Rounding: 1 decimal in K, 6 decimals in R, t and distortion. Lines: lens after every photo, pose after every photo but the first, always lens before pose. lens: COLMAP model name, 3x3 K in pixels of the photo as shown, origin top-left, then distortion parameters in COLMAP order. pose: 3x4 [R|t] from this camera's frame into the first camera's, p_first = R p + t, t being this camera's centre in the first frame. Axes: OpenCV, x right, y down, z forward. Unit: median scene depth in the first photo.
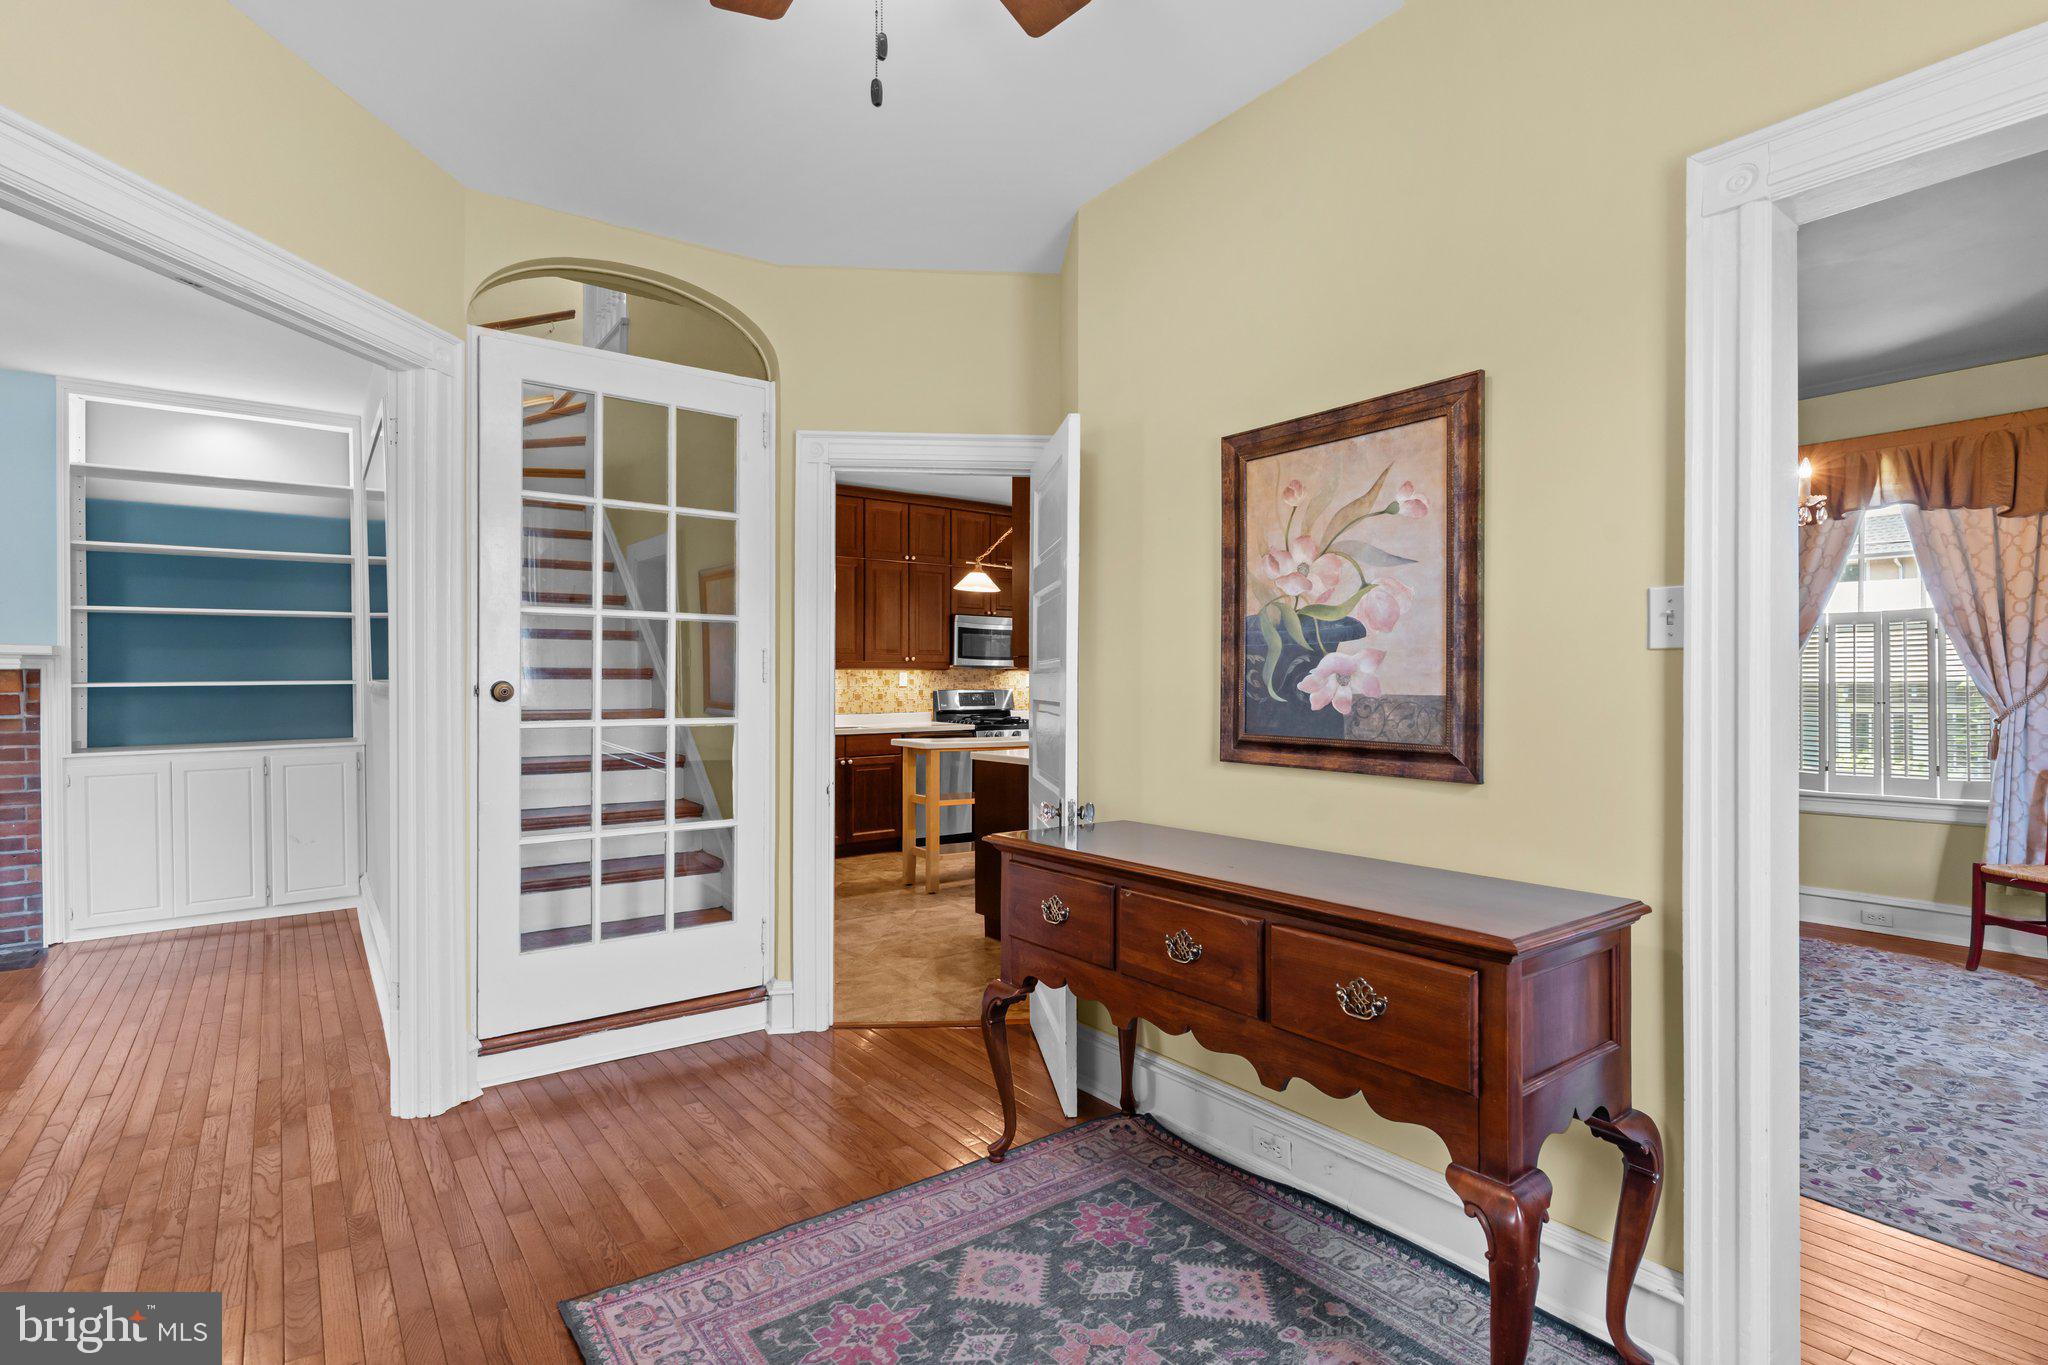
lens RADIAL K [[984.1, 0, 1015.1], [0, 984.1, 685.3], [0, 0, 1]] dist [-0.010464, 0.007465]
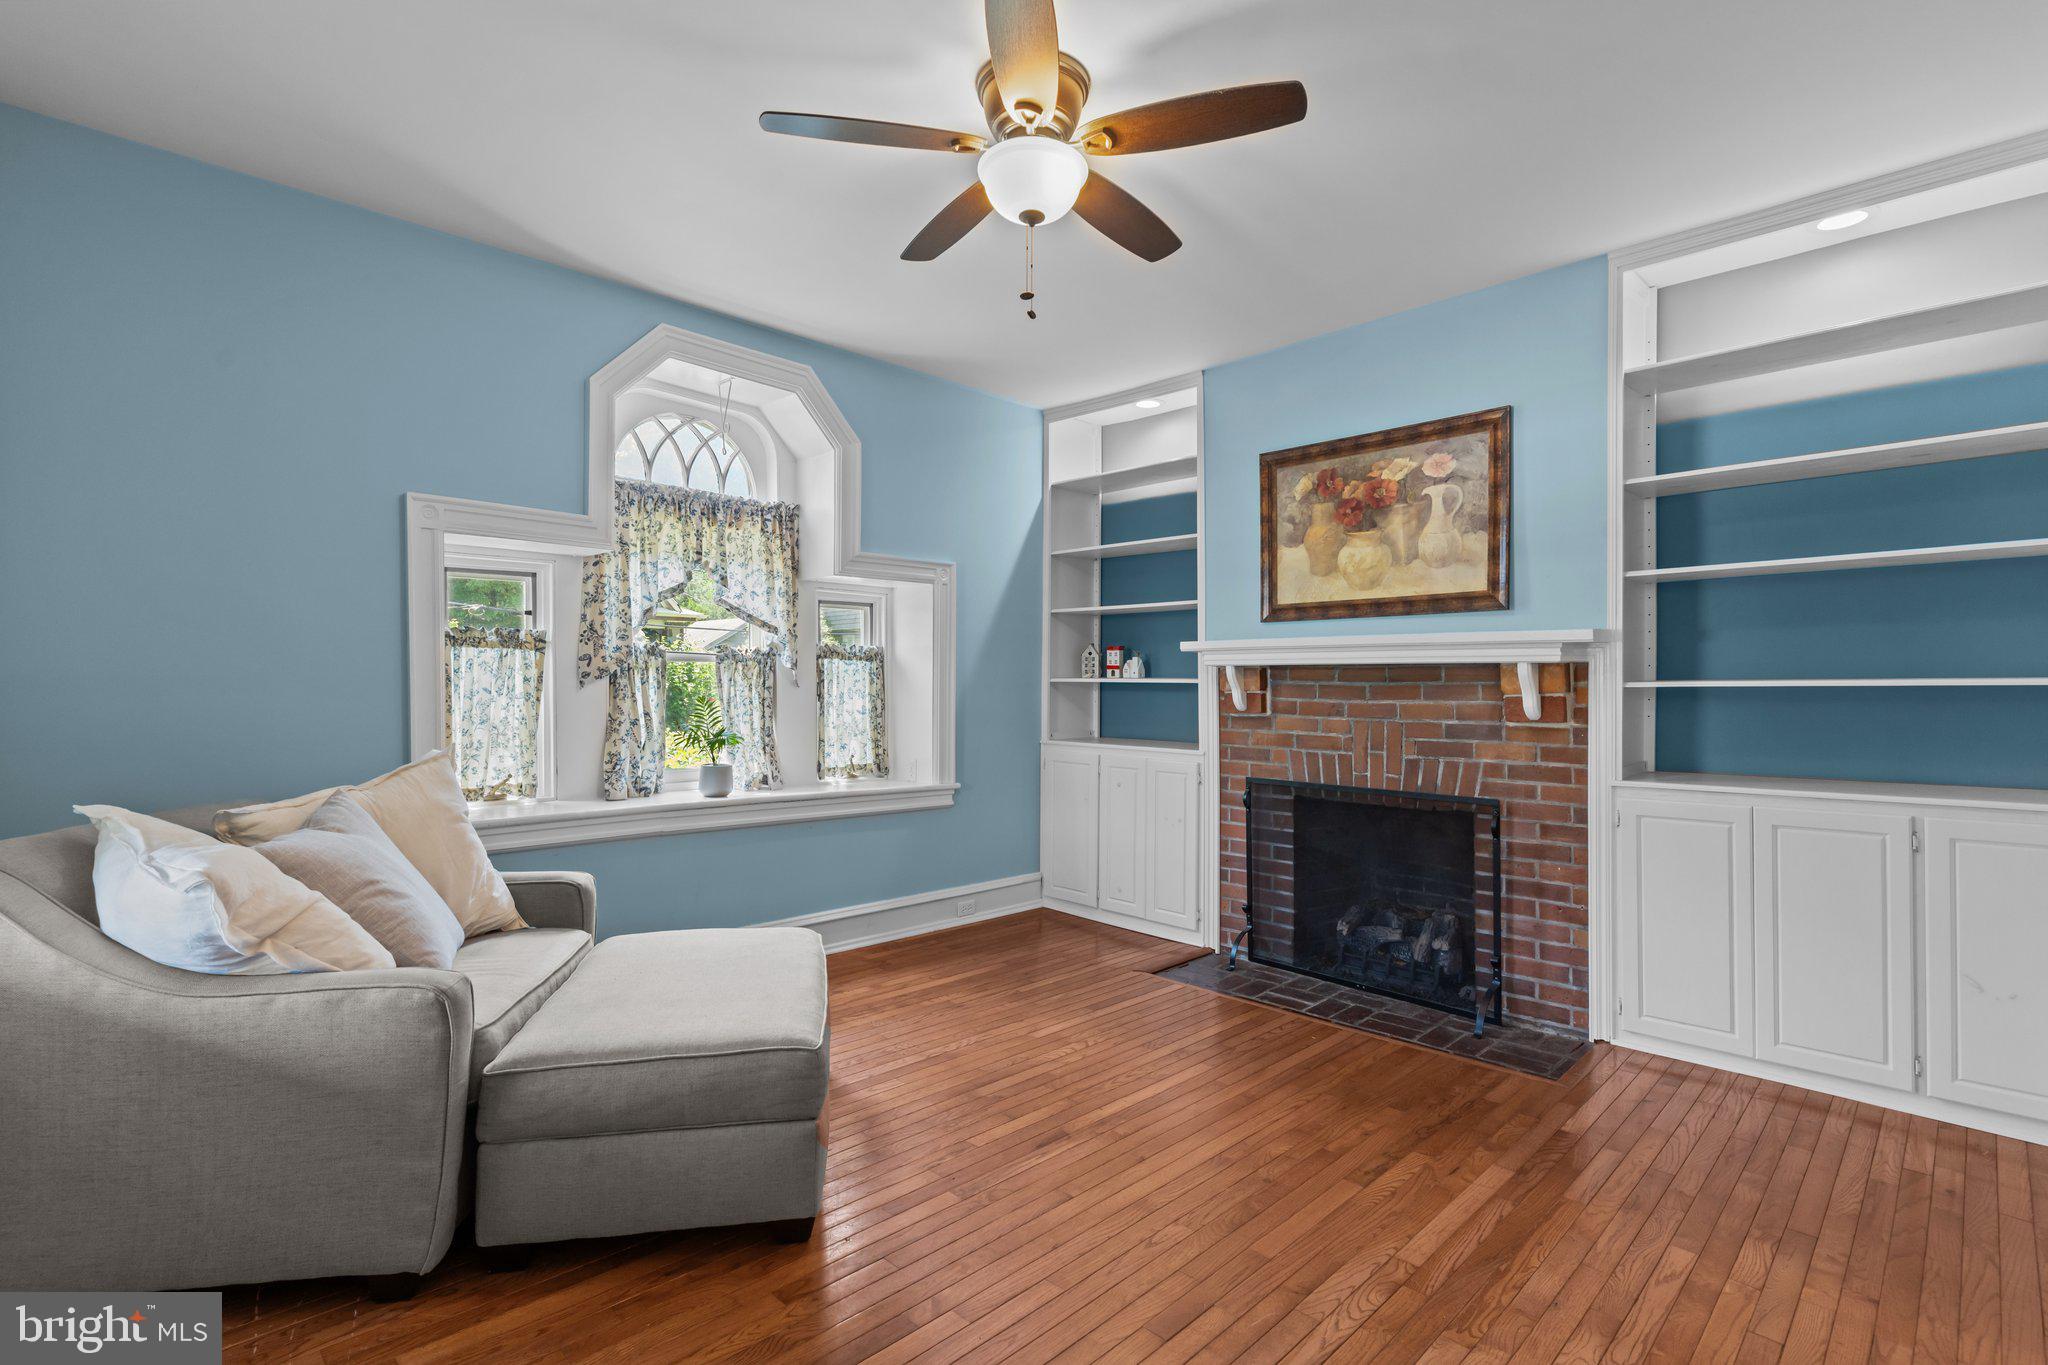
lens RADIAL K [[984.1, 0, 1016.3], [0, 984.1, 686.0], [0, 0, 1]] dist [-0.010464, 0.007465]
pose [[0.147173, 0.007949, -0.989079, -0.329098], [-0.005712, 0.999958, 0.007187, -0.001363], [0.989094, 0.004592, 0.147213, 0.467302]]
